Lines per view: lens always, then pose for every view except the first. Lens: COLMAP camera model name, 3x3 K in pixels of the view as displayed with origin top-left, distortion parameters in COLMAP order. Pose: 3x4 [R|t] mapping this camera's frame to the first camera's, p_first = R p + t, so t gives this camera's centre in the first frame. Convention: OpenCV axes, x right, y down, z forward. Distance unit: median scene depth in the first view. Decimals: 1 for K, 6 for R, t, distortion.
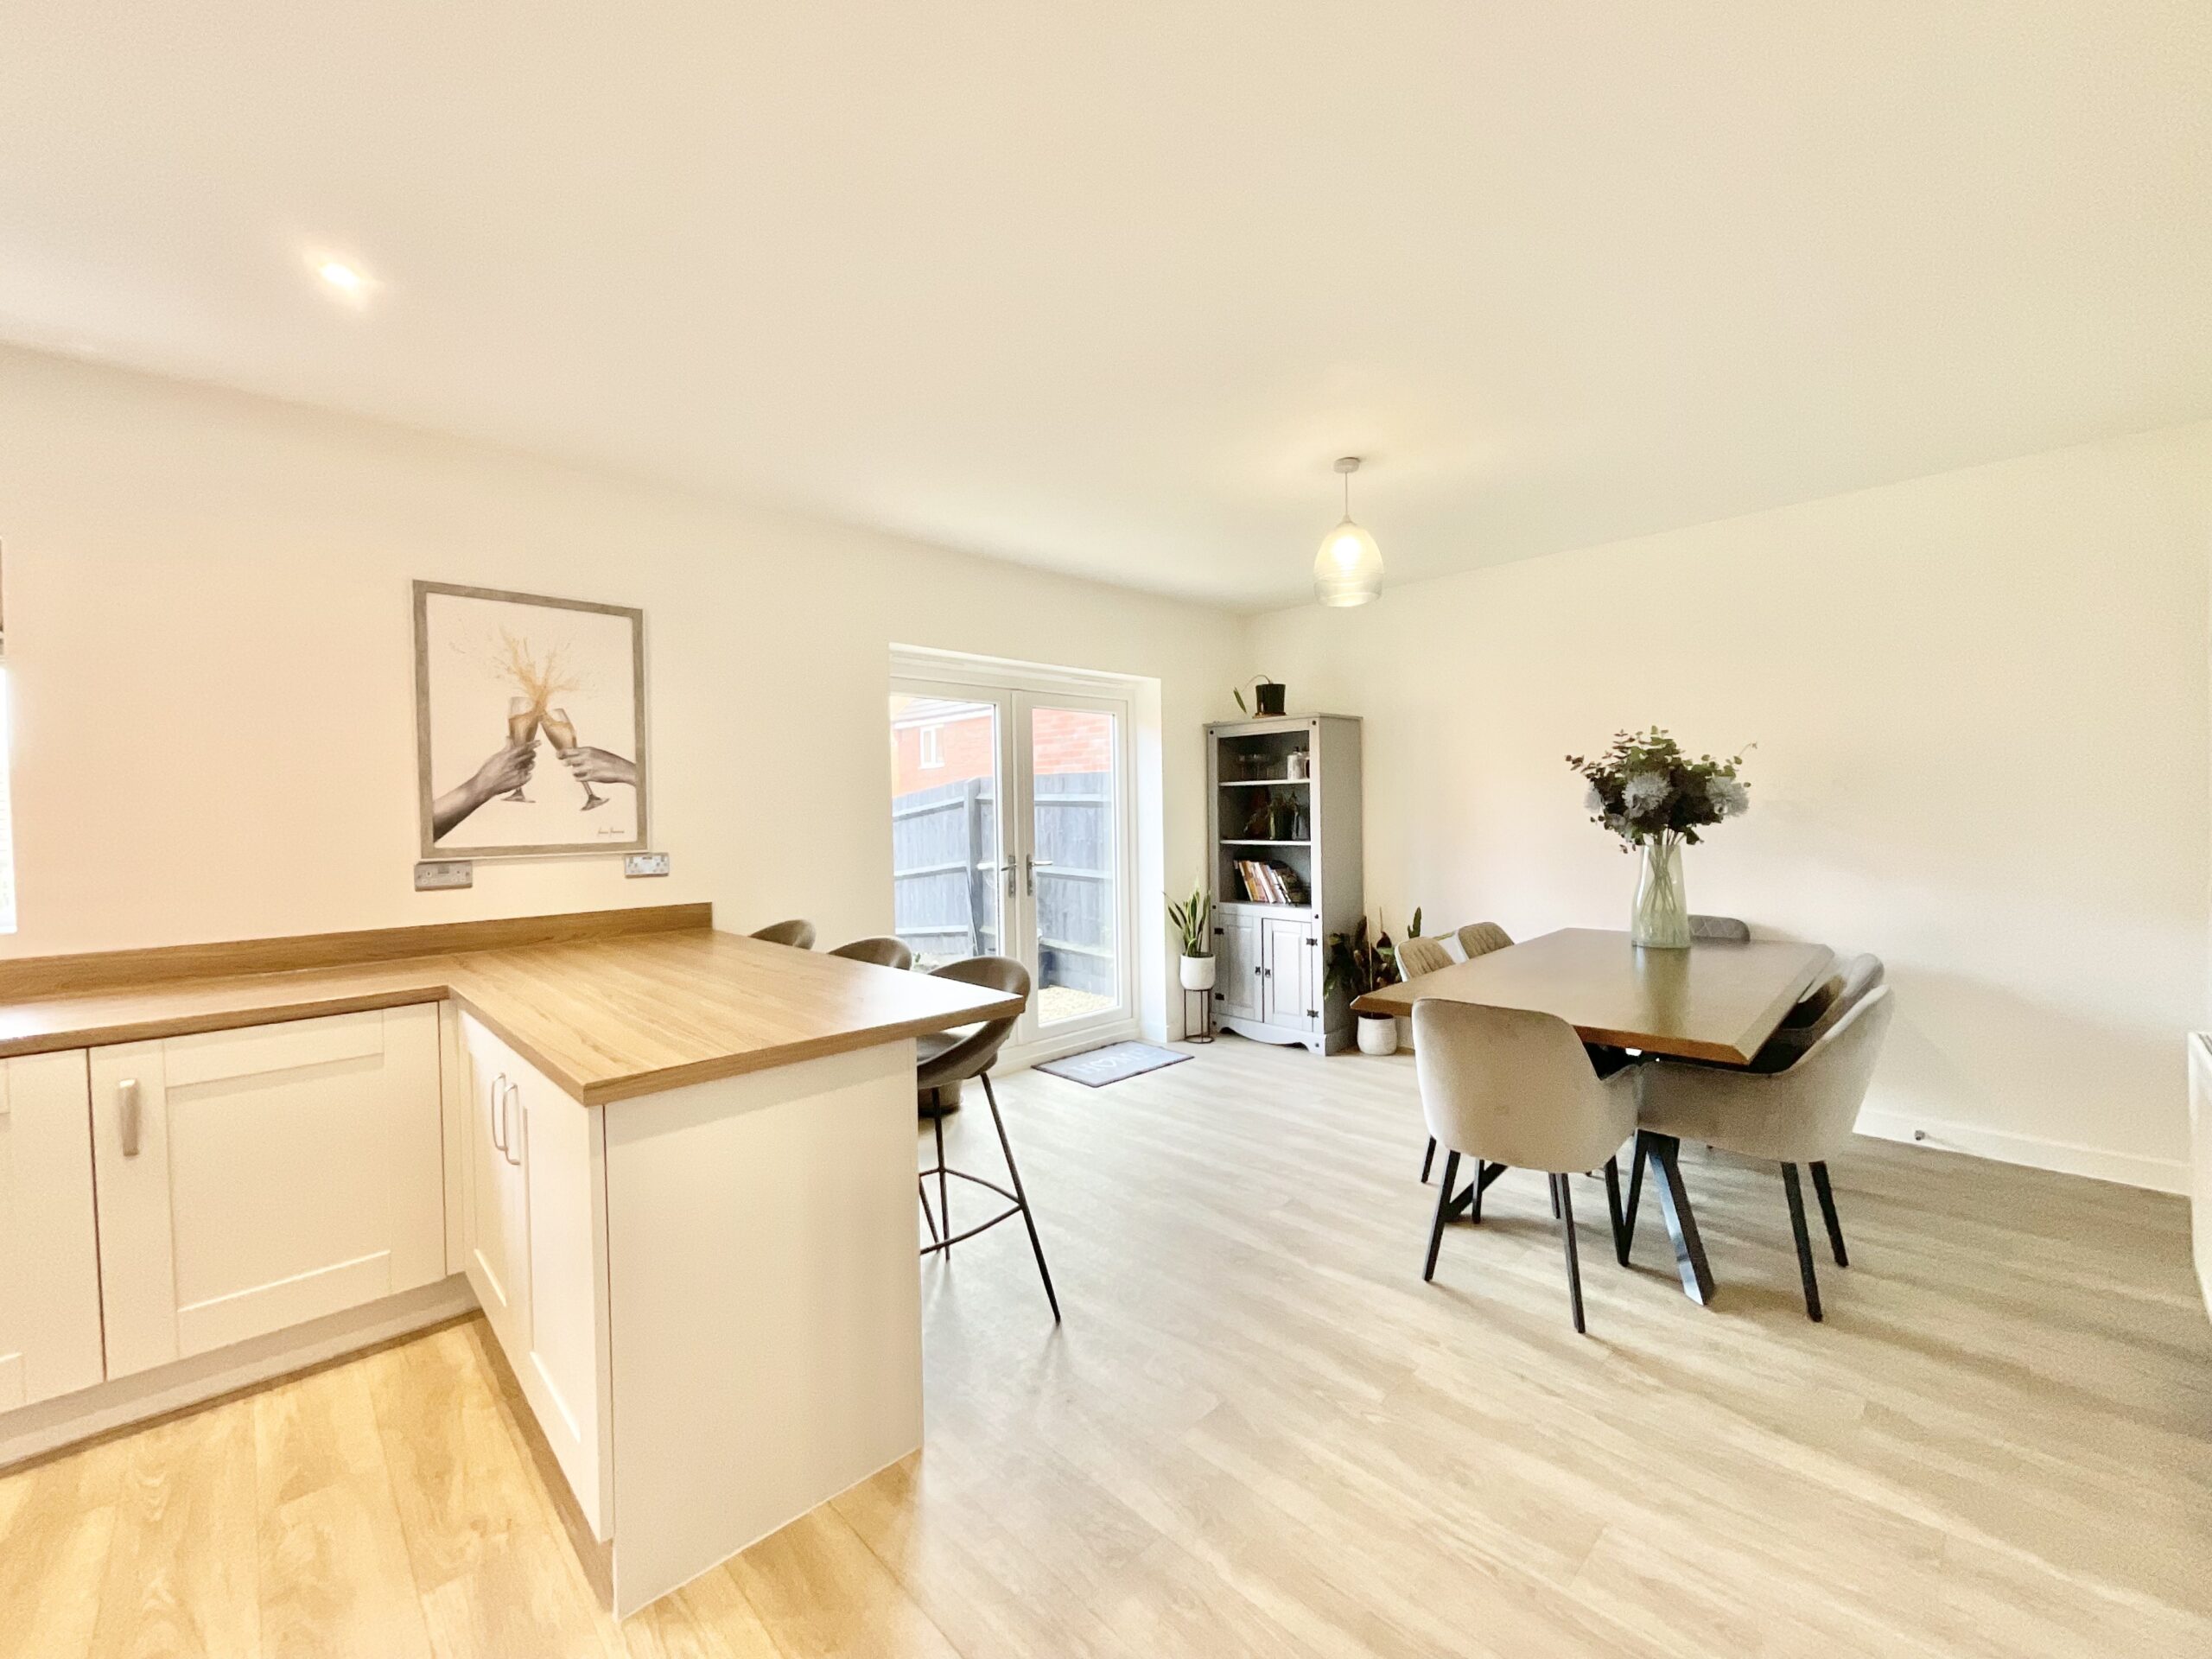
lens RADIAL K [[896.4, 0, 1109.0], [0, 896.4, 824.6], [0, 0, 1]] dist [-0.002313, -0.001518]
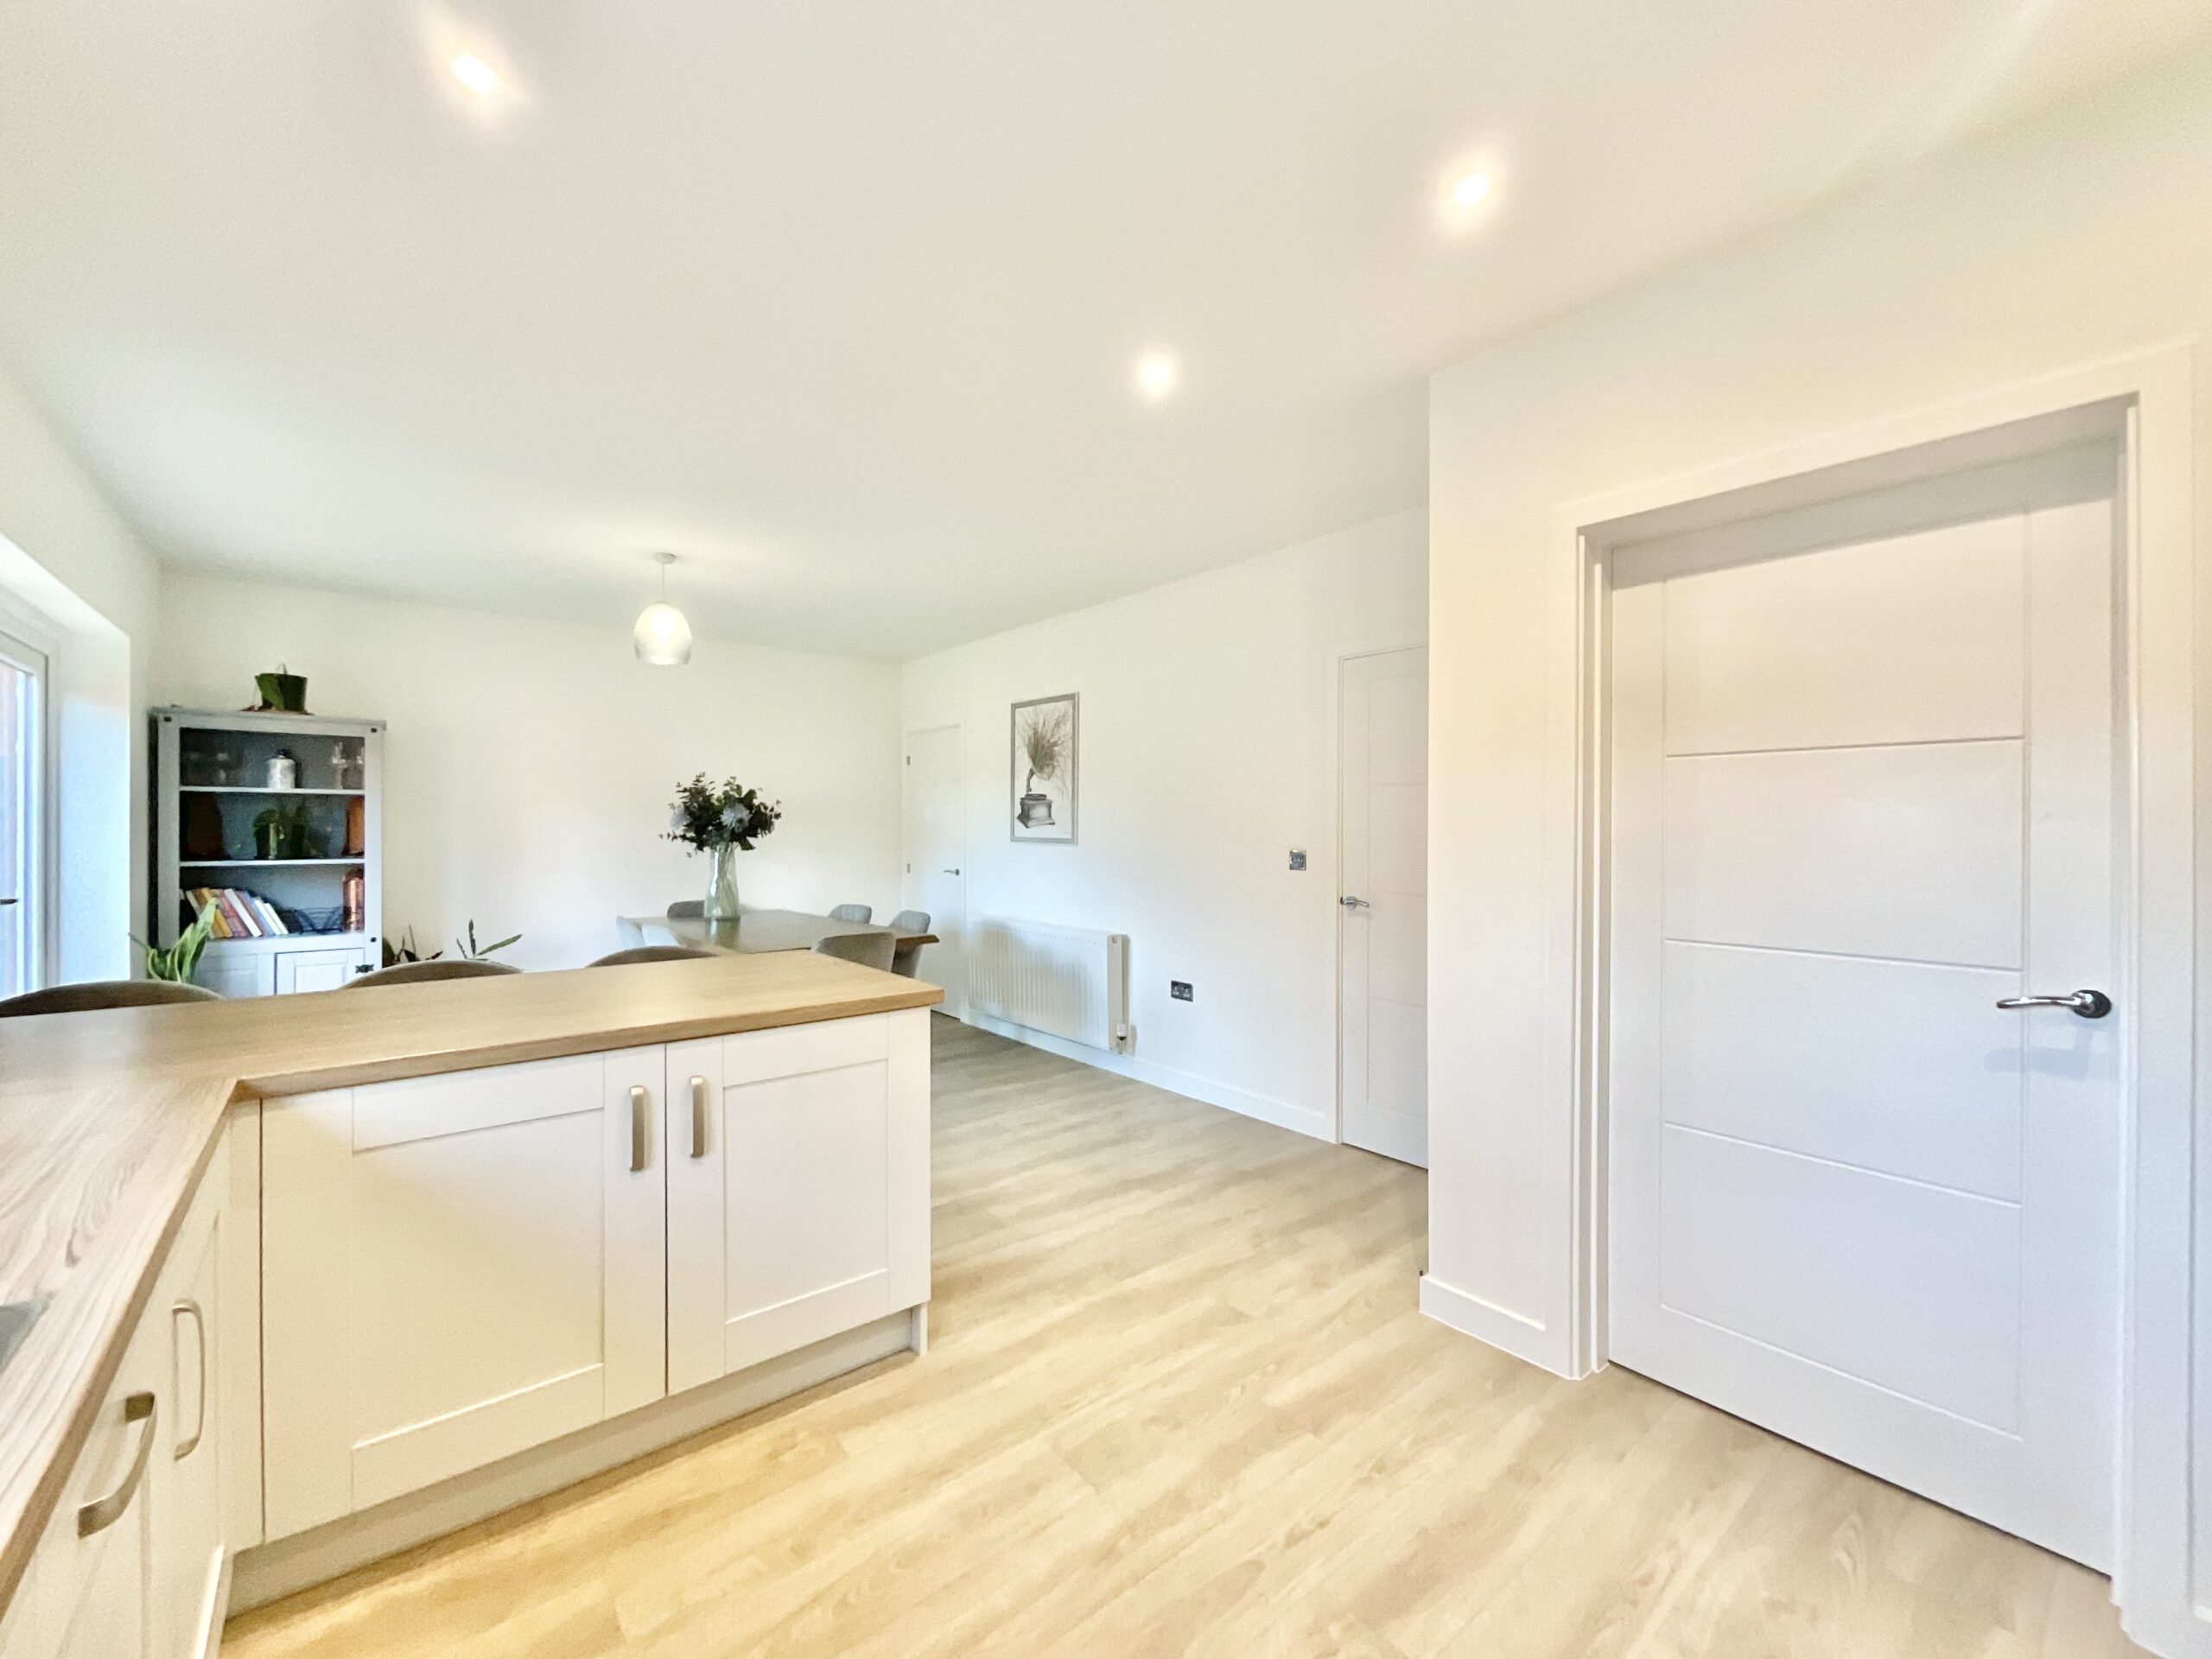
lens RADIAL K [[896.4, 0, 1106.6], [0, 896.4, 826.3], [0, 0, 1]] dist [-0.002313, -0.001518]
pose [[0.079647, 0.018019, 0.996660, -1.004835], [0.013418, 0.999727, -0.019147, 0.021688], [-0.996733, 0.014898, 0.079384, 0.279429]]
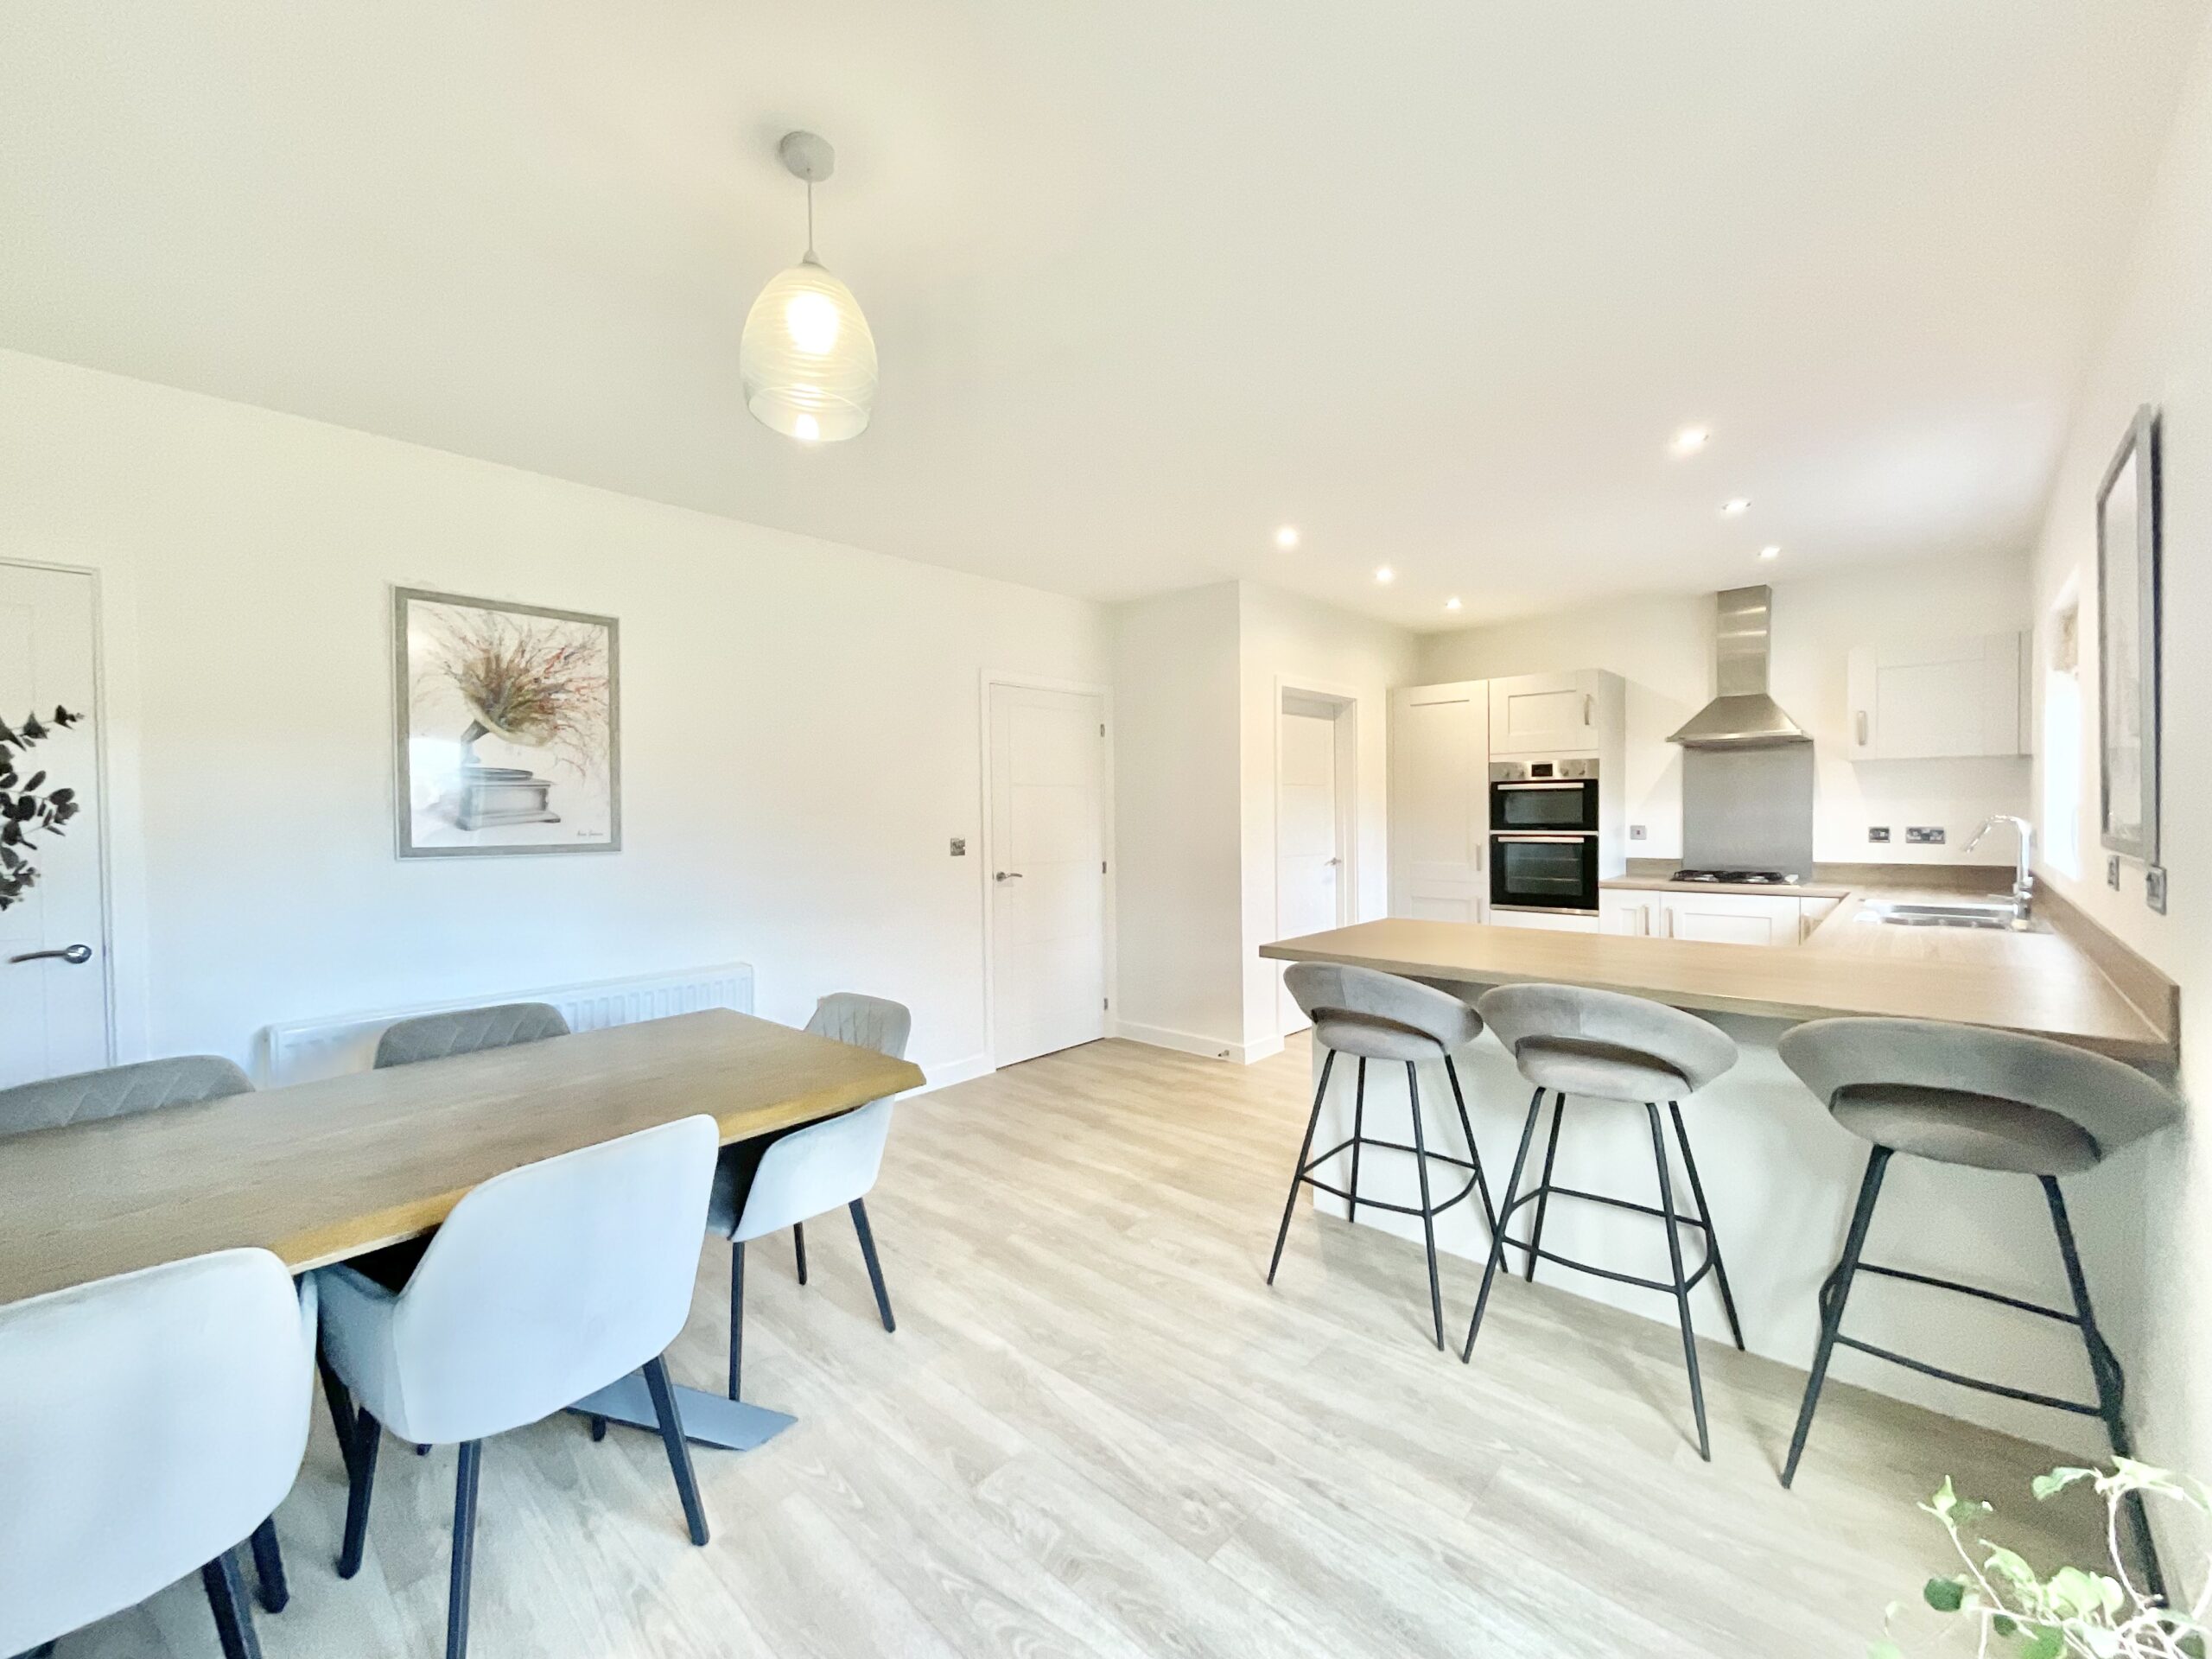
lens RADIAL K [[896.4, 0, 1097.4], [0, 896.4, 824.9], [0, 0, 1]] dist [-0.002313, -0.001518]
pose [[-0.998713, 0.030609, -0.040433, 0.137989], [0.029284, 0.999027, 0.032966, -0.029135], [0.041403, 0.031739, -0.998638, 1.604773]]
